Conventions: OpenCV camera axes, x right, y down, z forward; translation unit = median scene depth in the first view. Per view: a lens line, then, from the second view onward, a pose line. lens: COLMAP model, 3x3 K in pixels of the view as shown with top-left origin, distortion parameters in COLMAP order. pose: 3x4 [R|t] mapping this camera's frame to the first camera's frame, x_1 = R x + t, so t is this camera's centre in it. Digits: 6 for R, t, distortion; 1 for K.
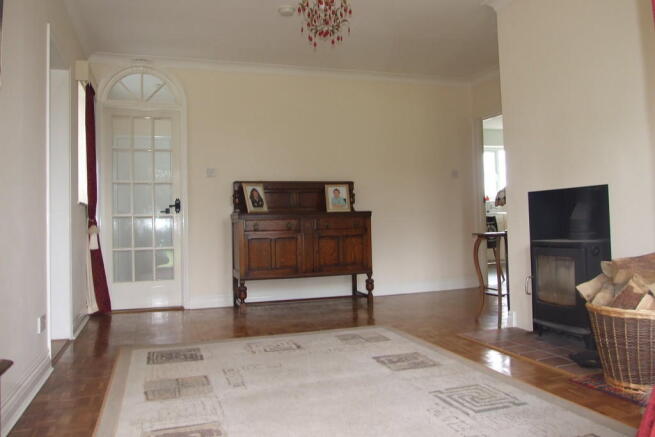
lens RADIAL K [[538.4, 0, 330.9], [0, 538.4, 217.4], [0, 0, 1]] dist [-0.007332, 0.002397]
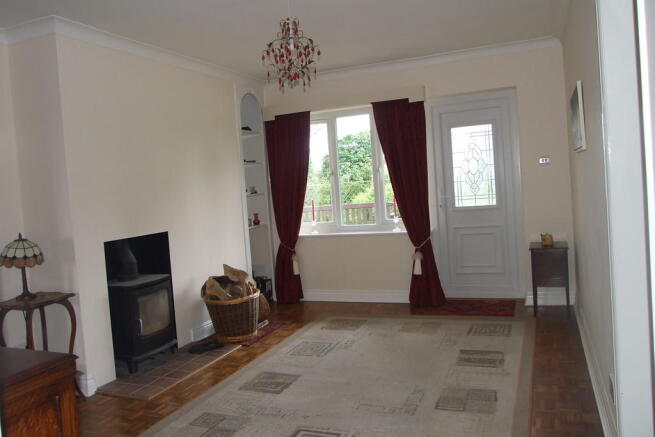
lens RADIAL K [[538.4, 0, 330.1], [0, 538.4, 217.0], [0, 0, 1]] dist [-0.007332, 0.002397]
pose [[-0.764114, 0.035001, 0.644131, -0.596371], [0.080018, 0.995958, 0.040804, -0.101087], [-0.640100, 0.082721, -0.763826, 1.494454]]
